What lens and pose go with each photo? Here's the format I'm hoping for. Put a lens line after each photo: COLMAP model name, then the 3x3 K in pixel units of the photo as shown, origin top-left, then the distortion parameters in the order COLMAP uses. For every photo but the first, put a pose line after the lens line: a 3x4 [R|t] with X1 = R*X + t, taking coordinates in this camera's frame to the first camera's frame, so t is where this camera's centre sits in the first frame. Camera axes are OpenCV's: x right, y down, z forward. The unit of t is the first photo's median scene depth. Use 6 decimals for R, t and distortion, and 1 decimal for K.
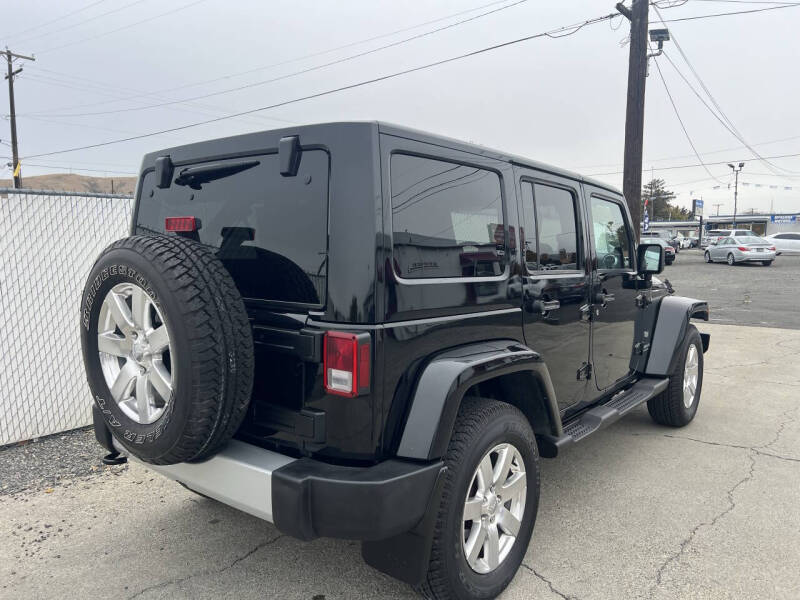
lens RADIAL K [[584.9, 0, 400.8], [0, 584.9, 303.4], [0, 0, 1]] dist [0.047866, -0.049060]
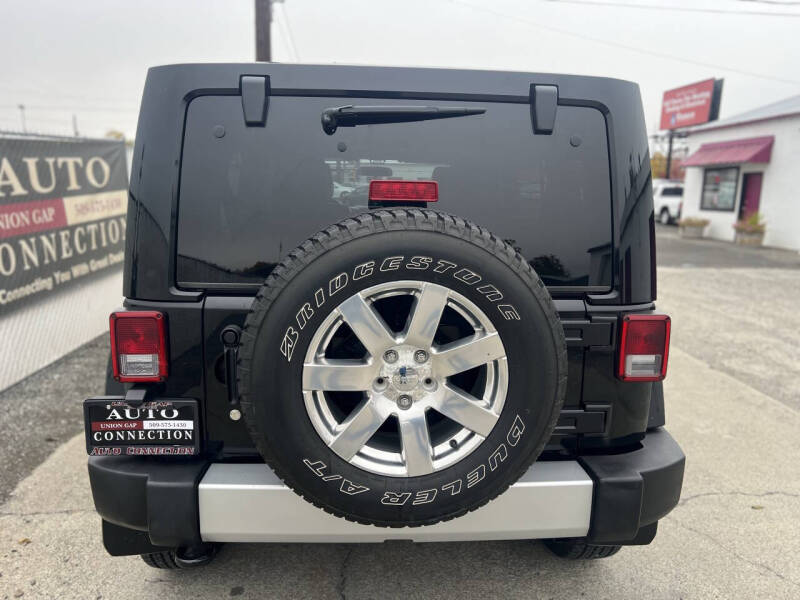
lens RADIAL K [[584.9, 0, 400.8], [0, 584.9, 303.4], [0, 0, 1]] dist [0.047866, -0.049060]
pose [[0.753351, -0.110280, 0.648306, -0.668076], [0.051292, 0.992689, 0.109258, -0.060360], [-0.655615, -0.049057, 0.753500, 0.370117]]
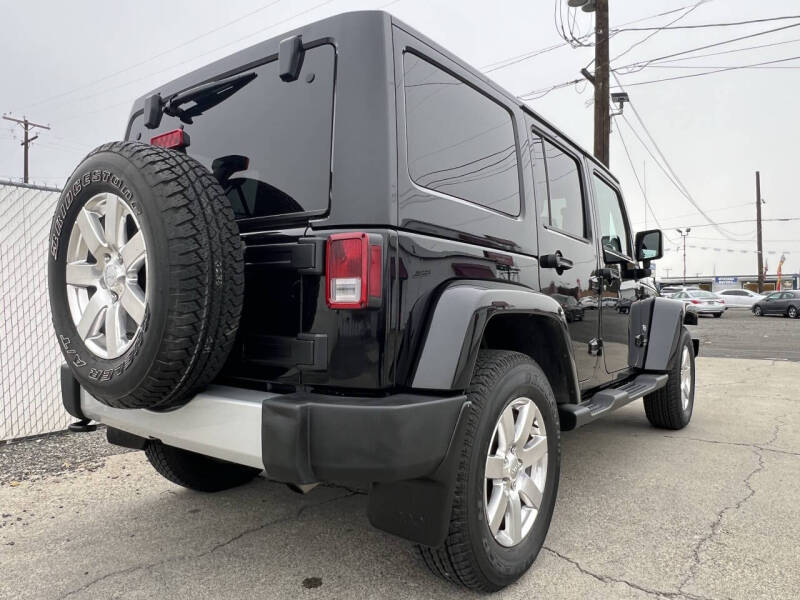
lens RADIAL K [[547.1, 0, 400.0], [0, 547.1, 300.0], [0, 0, 1]] dist [-0.000529, -0.003173]
pose [[0.999503, 0.003828, 0.031302, -0.034243], [-0.000624, 0.994811, -0.101735, 0.150423], [-0.031529, 0.101665, 0.994319, 0.145148]]
